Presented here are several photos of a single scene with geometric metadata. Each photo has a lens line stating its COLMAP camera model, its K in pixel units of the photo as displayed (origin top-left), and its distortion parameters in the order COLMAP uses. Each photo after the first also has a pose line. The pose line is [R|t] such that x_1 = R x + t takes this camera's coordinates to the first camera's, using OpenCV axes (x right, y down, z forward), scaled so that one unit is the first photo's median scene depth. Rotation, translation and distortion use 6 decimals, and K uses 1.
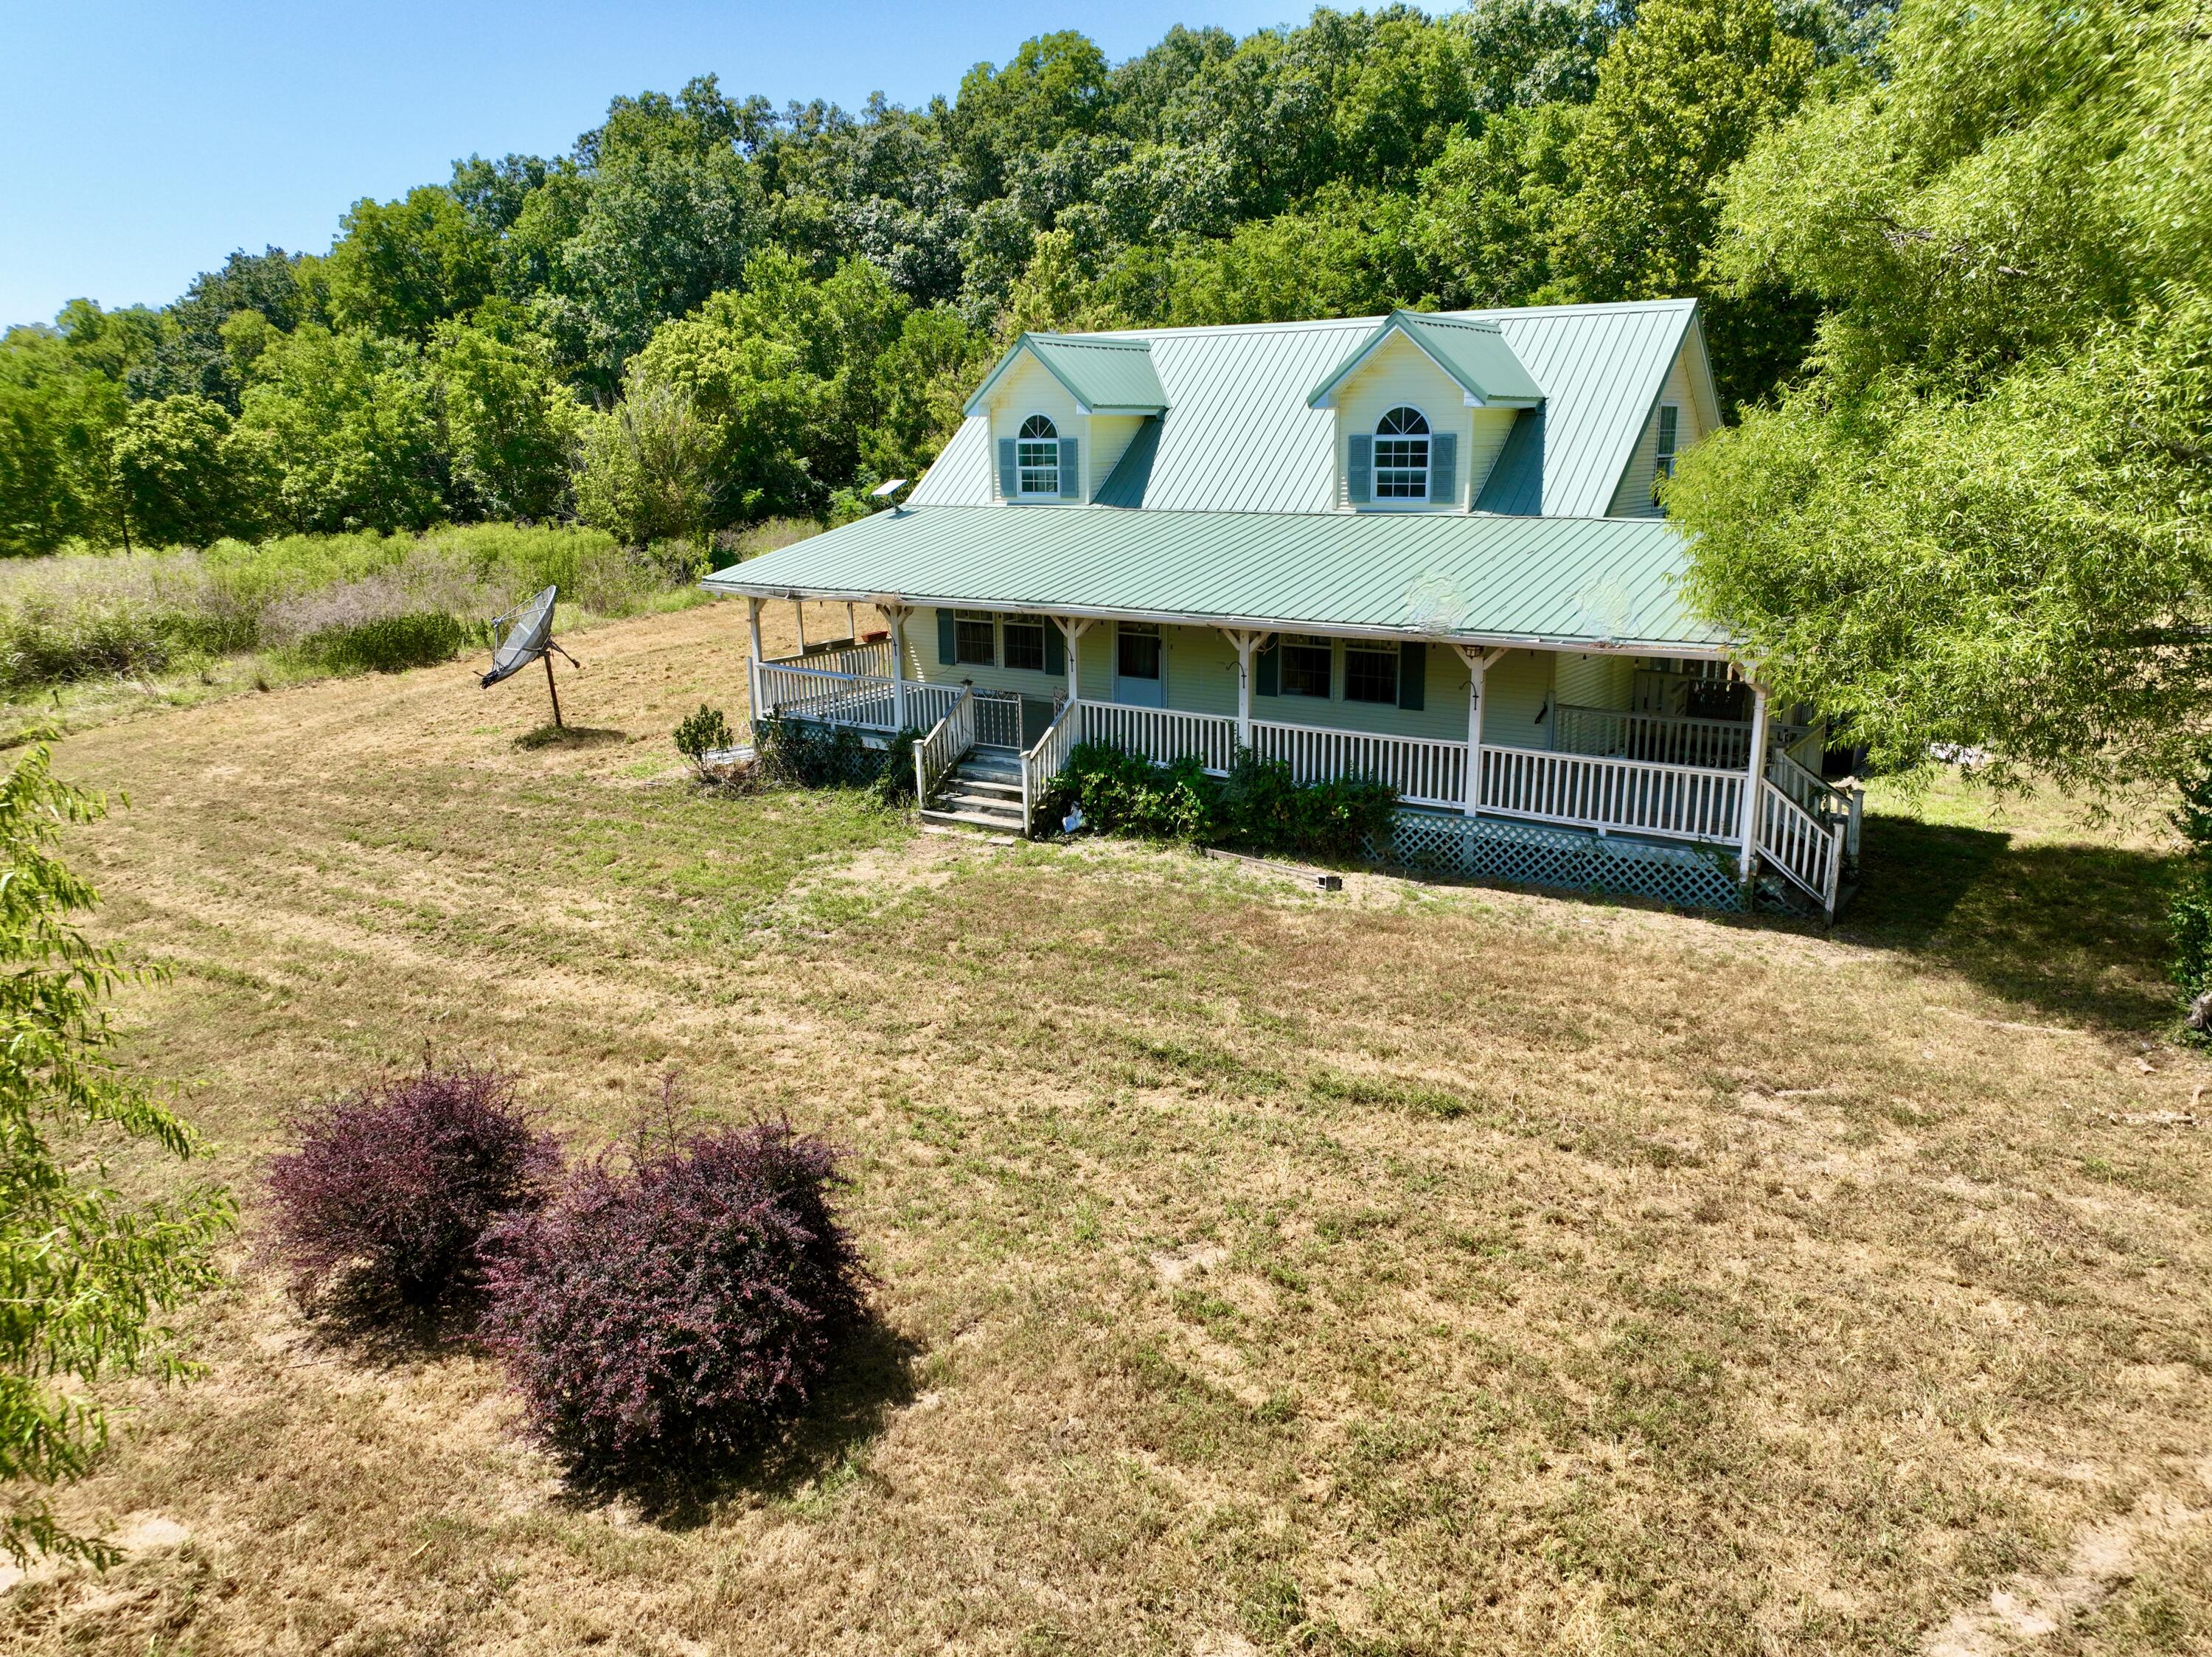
lens RADIAL K [[1553.5, 0, 1114.7], [0, 1553.5, 827.6], [0, 0, 1]] dist [0.020181, -0.010714]
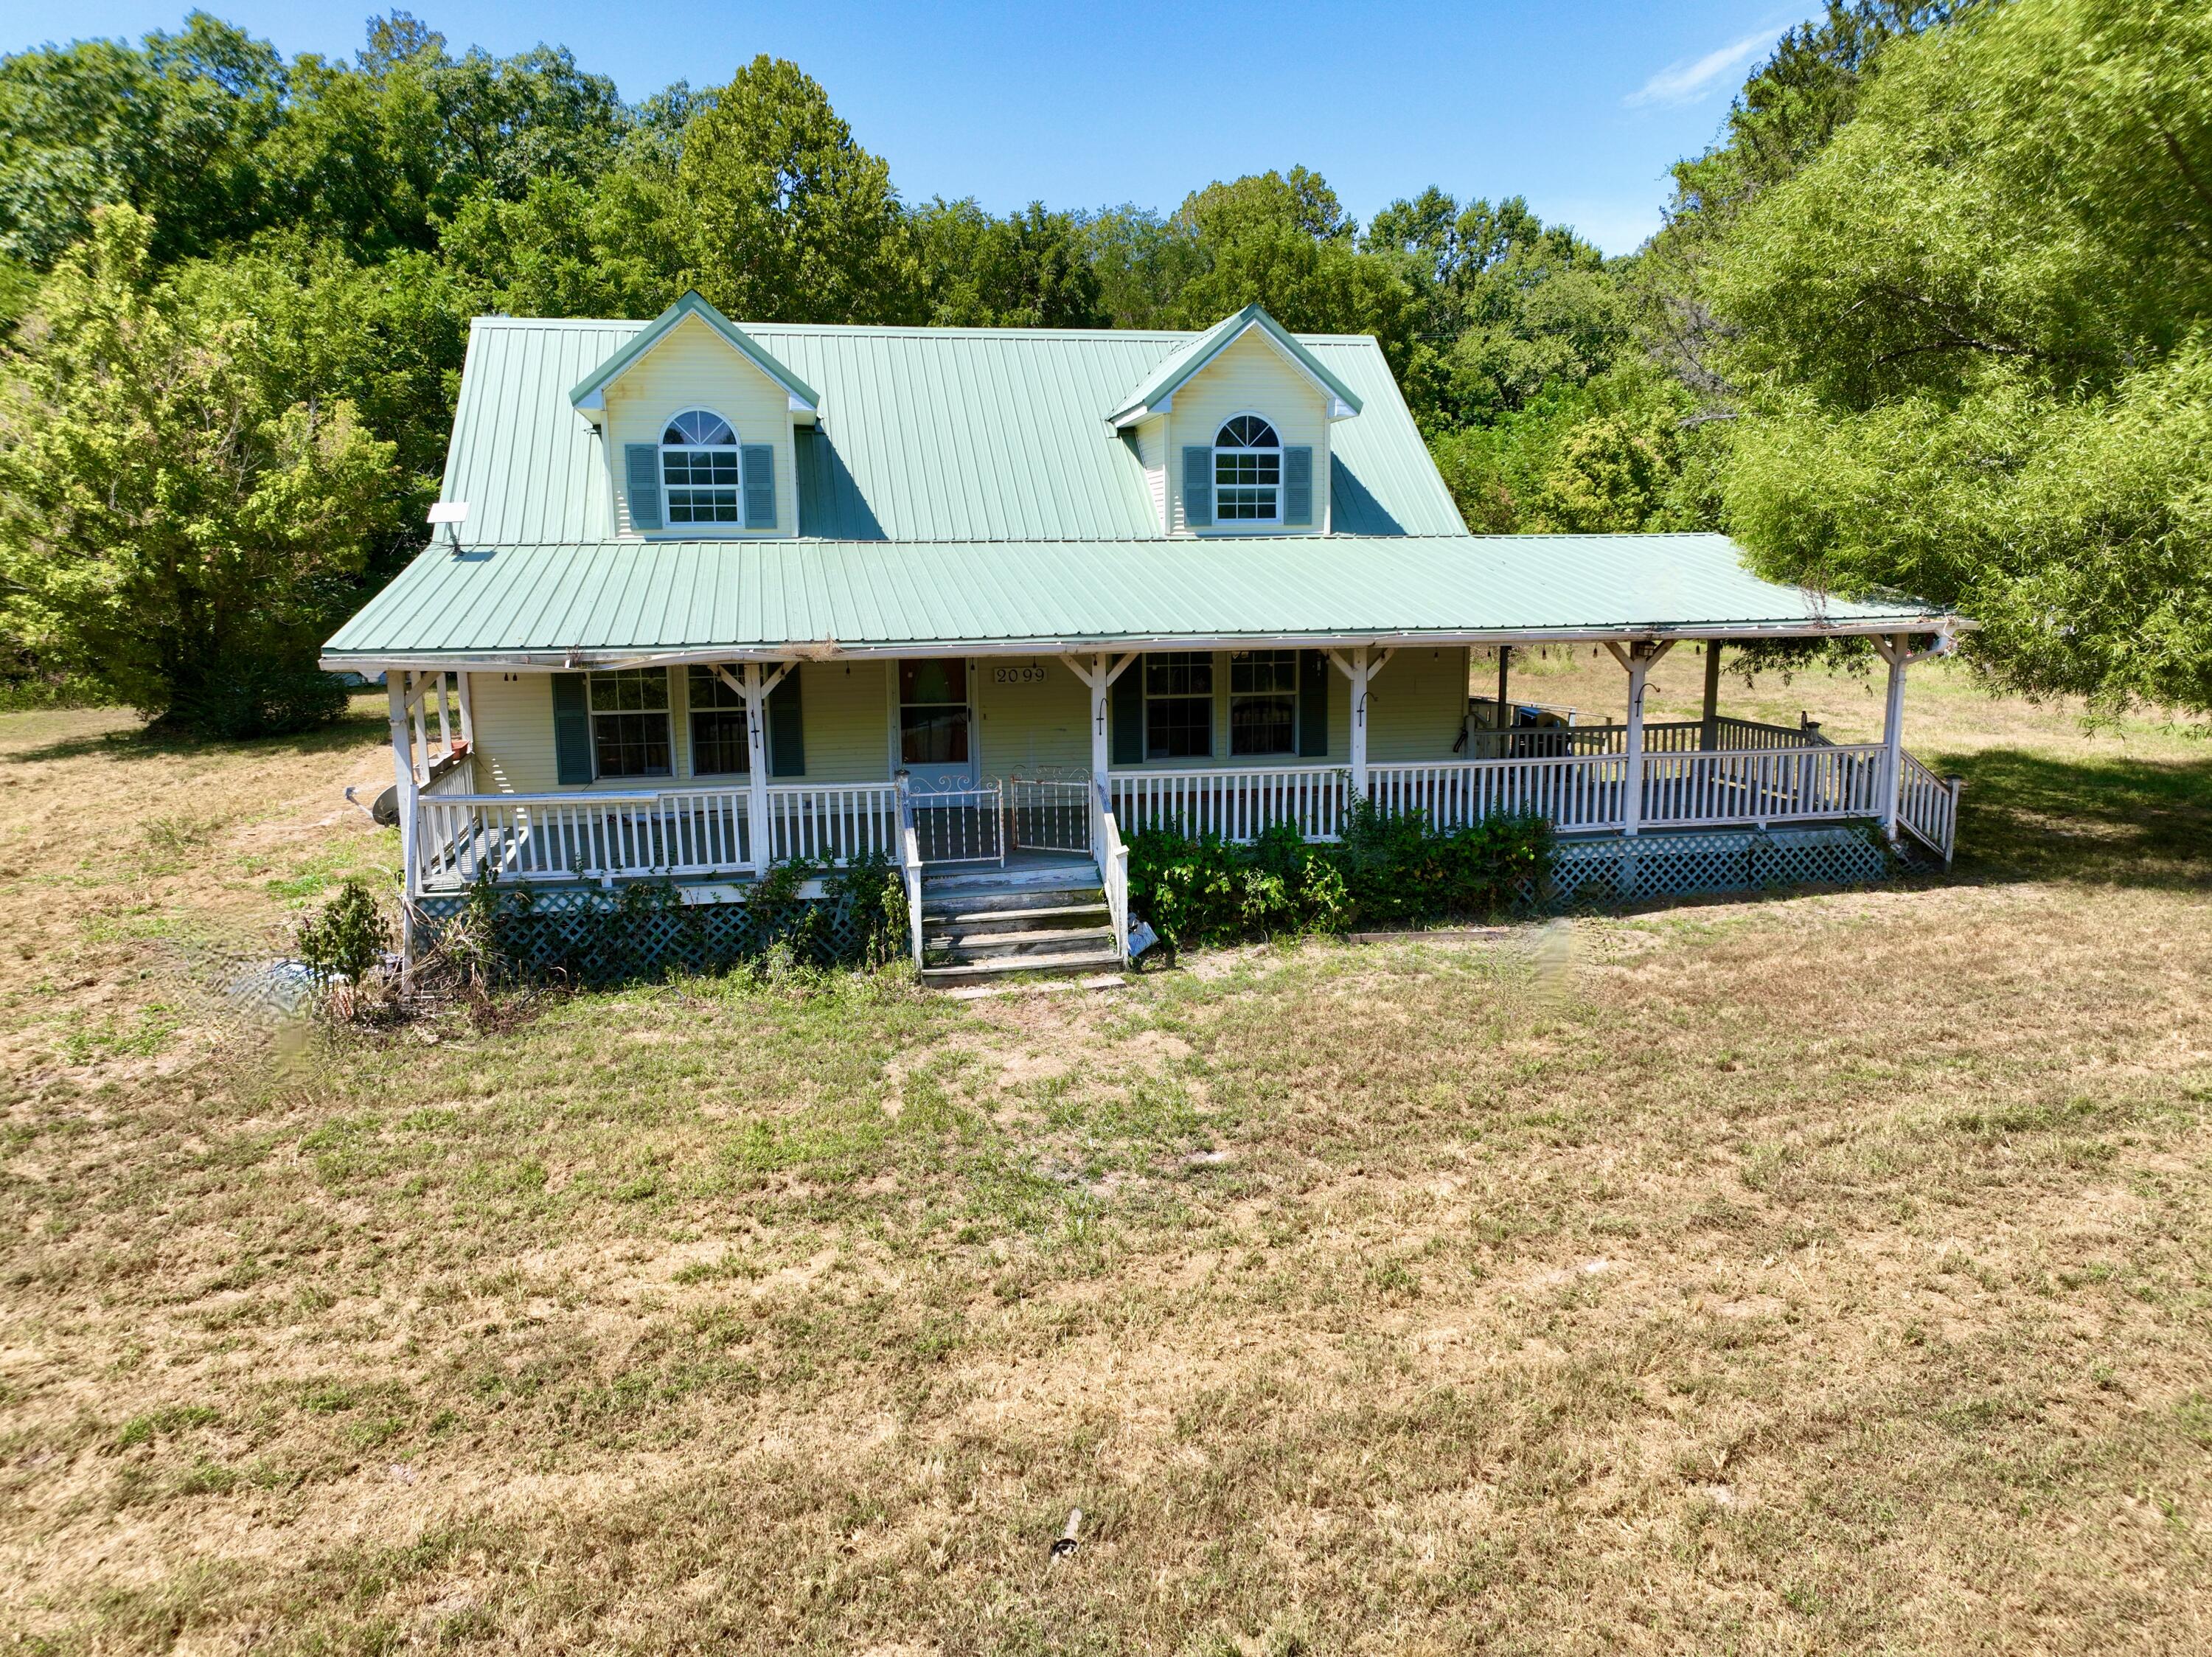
lens RADIAL K [[1553.5, 0, 1109.9], [0, 1553.5, 817.8], [0, 0, 1]] dist [0.020181, -0.010714]
pose [[0.679717, -0.113760, 0.724599, -0.534071], [0.184460, 0.982661, -0.018759, -0.047331], [-0.709901, 0.146411, 0.688916, 0.495324]]
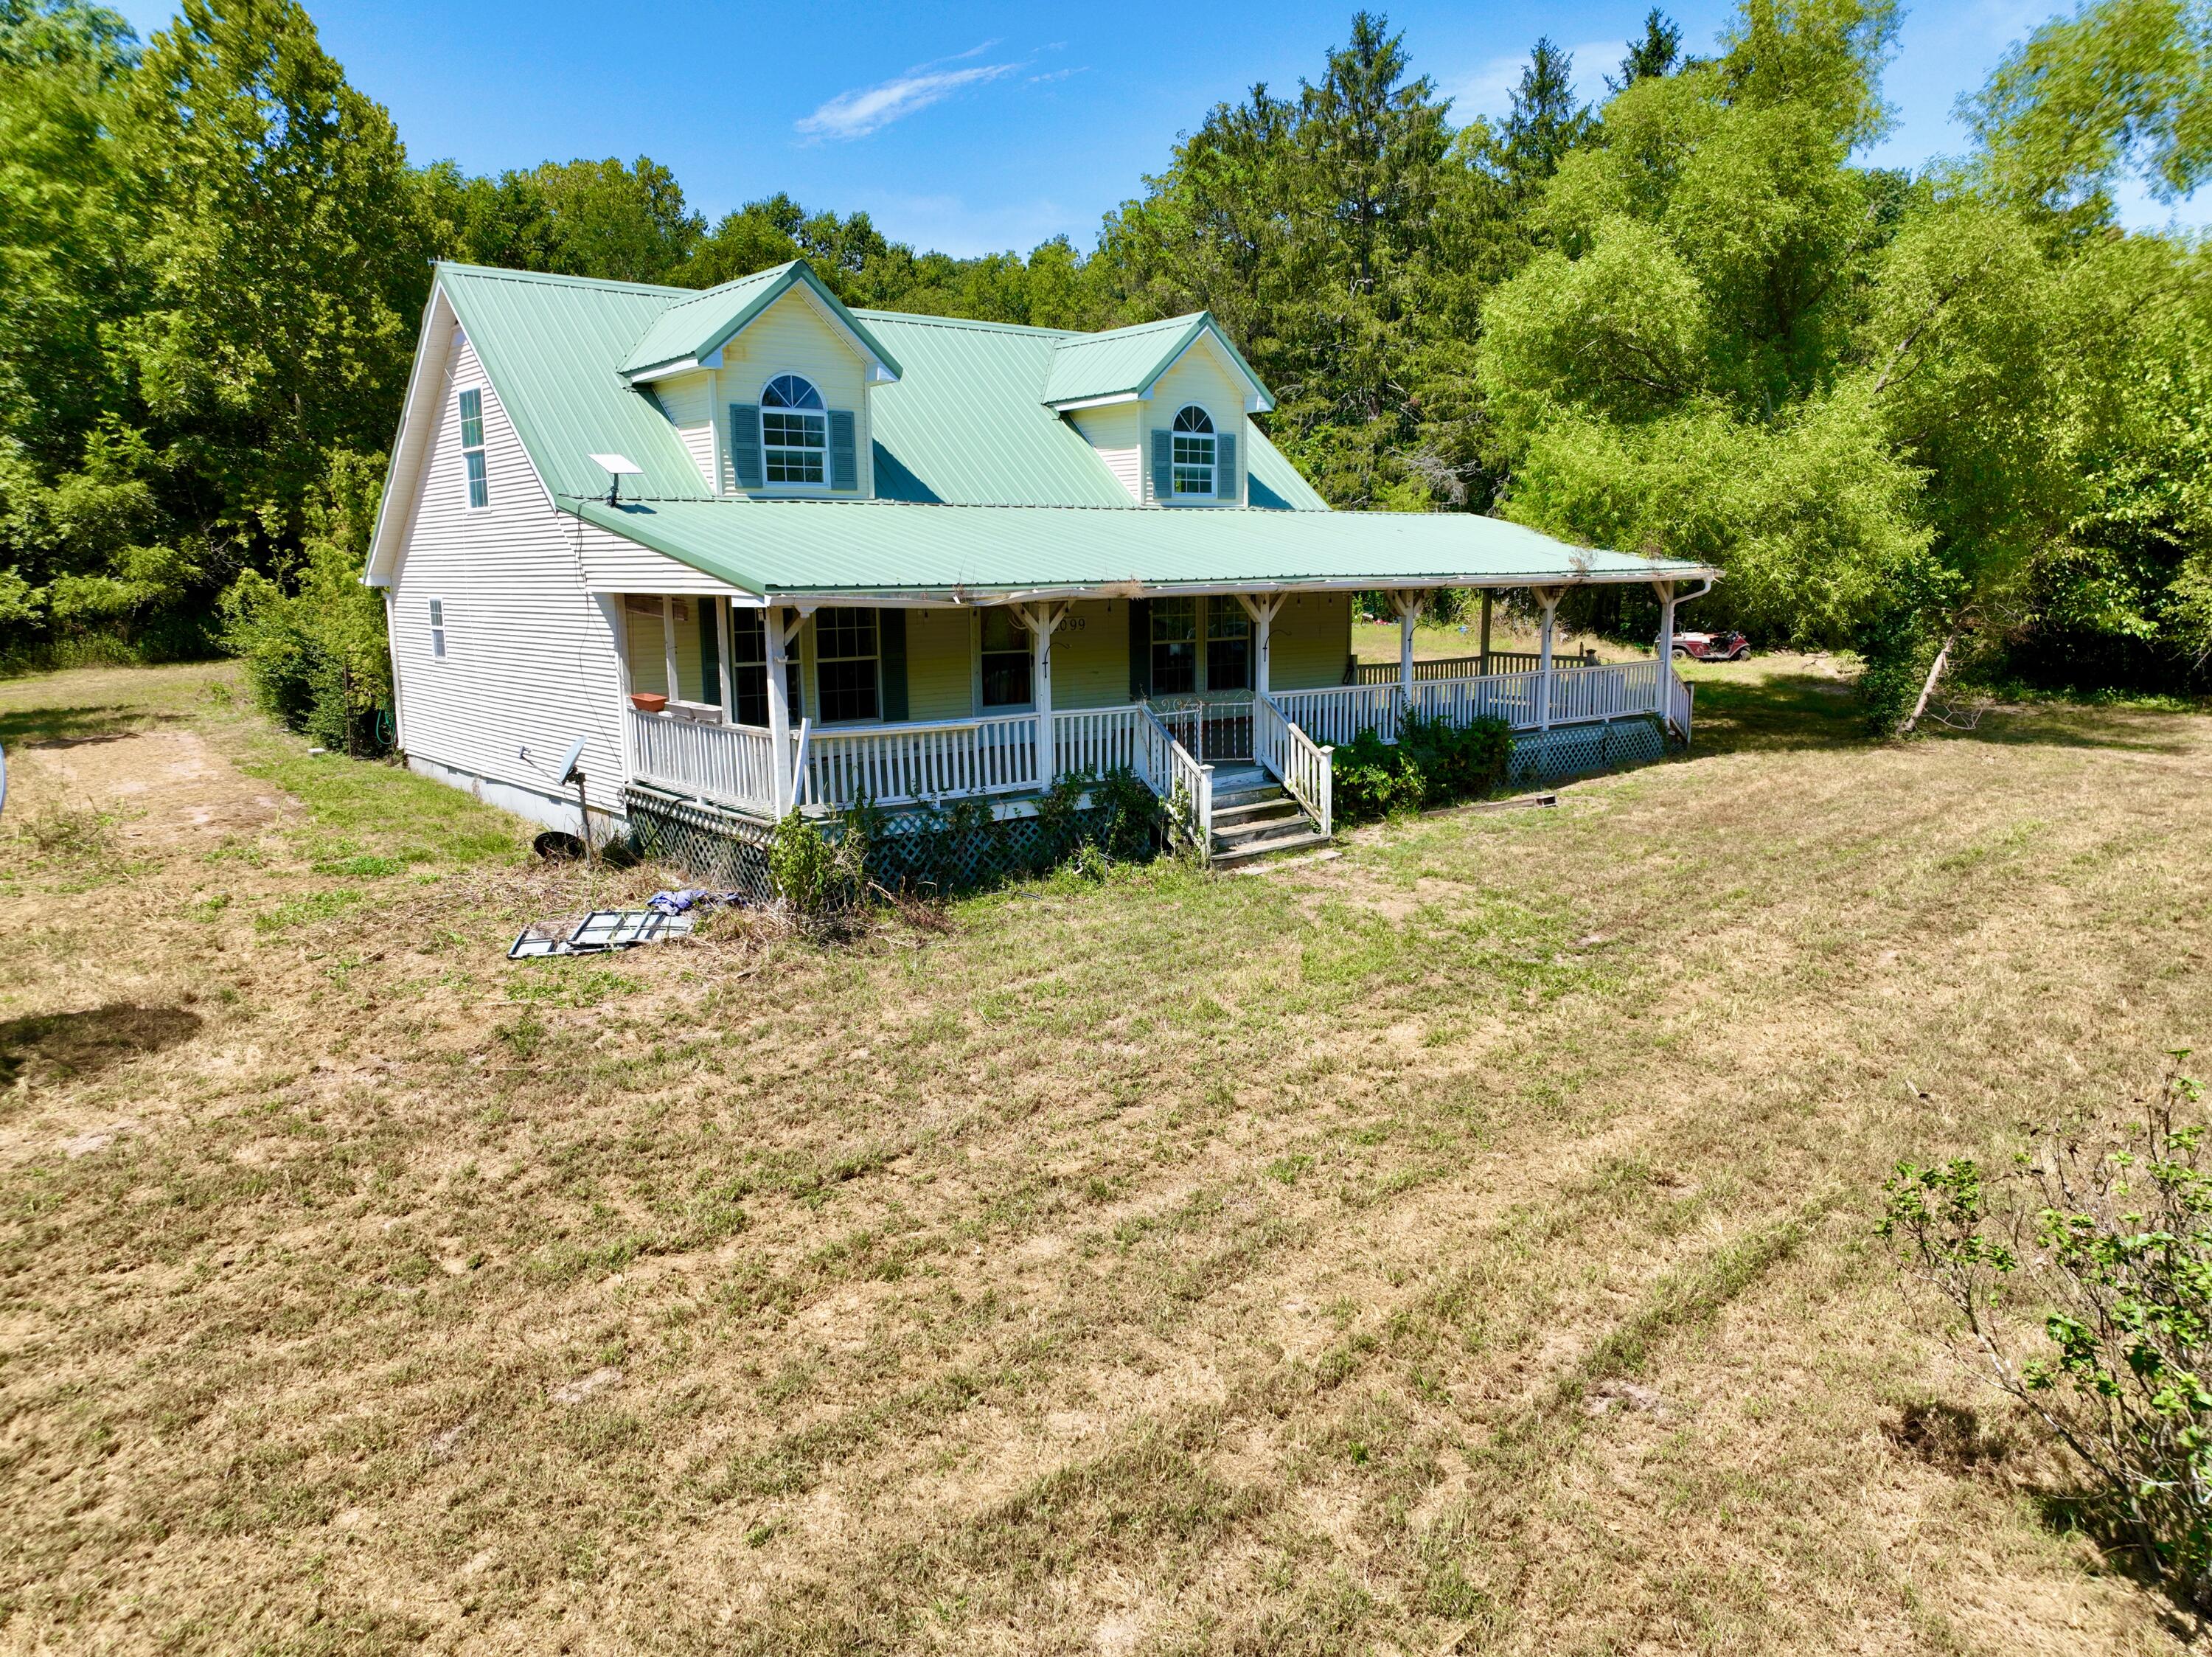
lens RADIAL K [[1553.5, 0, 1113.3], [0, 1553.5, 813.7], [0, 0, 1]] dist [0.020181, -0.010714]
pose [[0.255177, -0.146238, 0.955771, -0.875152], [0.245317, 0.965943, 0.082298, -0.107723], [-0.935256, 0.213467, 0.282362, 0.829134]]
